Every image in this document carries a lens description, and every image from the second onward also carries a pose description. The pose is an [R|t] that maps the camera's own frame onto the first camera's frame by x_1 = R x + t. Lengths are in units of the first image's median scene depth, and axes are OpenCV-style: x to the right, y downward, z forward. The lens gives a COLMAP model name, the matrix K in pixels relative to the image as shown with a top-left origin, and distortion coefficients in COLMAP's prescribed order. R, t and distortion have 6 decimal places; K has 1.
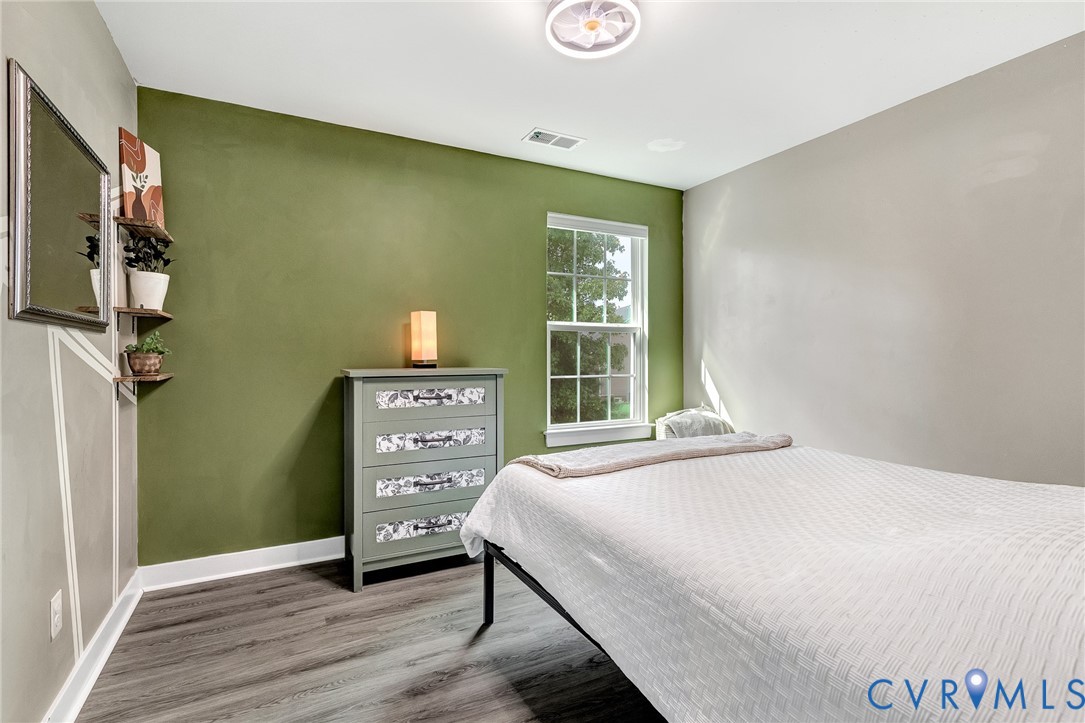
lens RADIAL K [[509.5, 0, 542.5], [0, 509.5, 361.5], [0, 0, 1]] dist [0.013312, 0.000155]
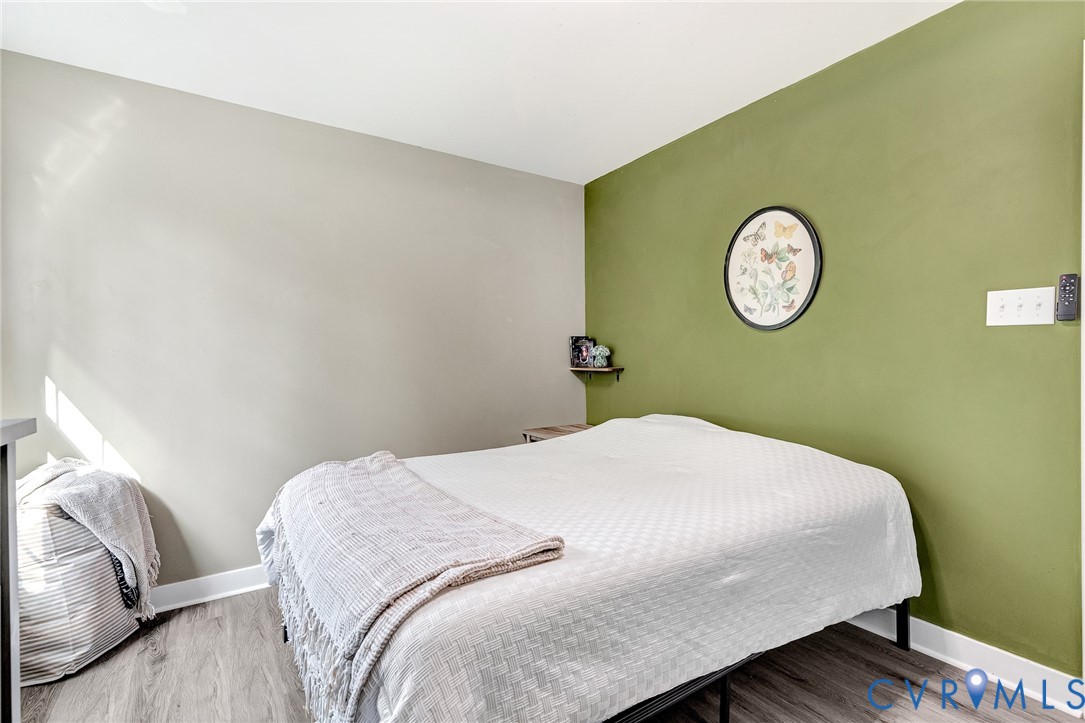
lens RADIAL K [[509.5, 0, 542.5], [0, 509.5, 361.5], [0, 0, 1]] dist [0.013312, 0.000155]
pose [[-0.089882, -0.005798, 0.995936, -0.312229], [0.022831, 0.999708, 0.007881, -0.012956], [-0.995691, 0.023447, -0.089723, 0.548014]]
